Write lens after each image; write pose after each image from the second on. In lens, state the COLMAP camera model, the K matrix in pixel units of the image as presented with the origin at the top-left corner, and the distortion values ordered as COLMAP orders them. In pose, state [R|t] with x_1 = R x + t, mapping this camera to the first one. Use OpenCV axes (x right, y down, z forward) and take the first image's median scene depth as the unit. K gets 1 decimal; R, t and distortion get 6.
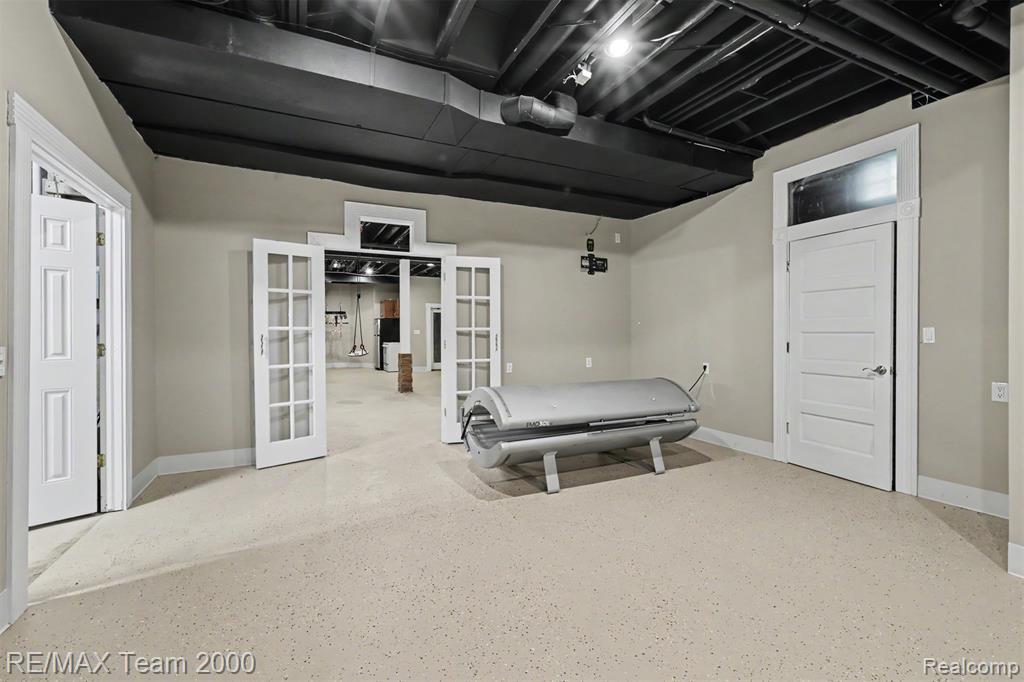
lens RADIAL K [[445.5, 0, 512.7], [0, 445.5, 338.9], [0, 0, 1]] dist [0.002283, 0.000682]
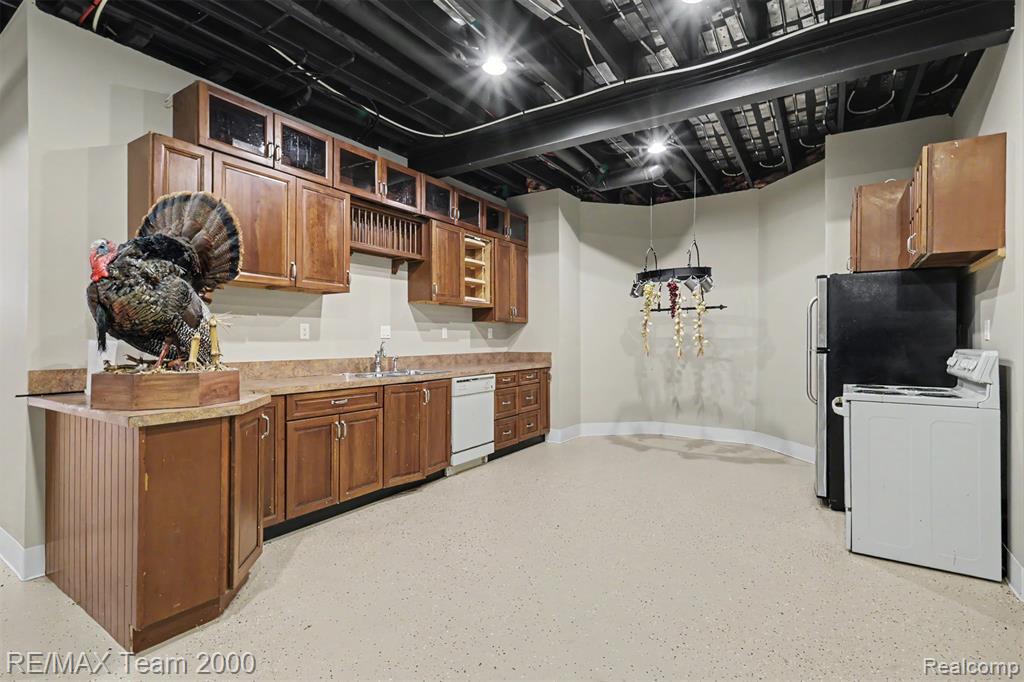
lens RADIAL K [[467.8, 0, 512.0], [0, 467.8, 341.0], [0, 0, 1]] dist [0.000877, -0.000021]
pose [[0.518332, 0.004772, -0.855166, -0.183044], [-0.006994, 0.999975, 0.001341, -0.013047], [0.855151, 0.005286, 0.518352, 0.737758]]
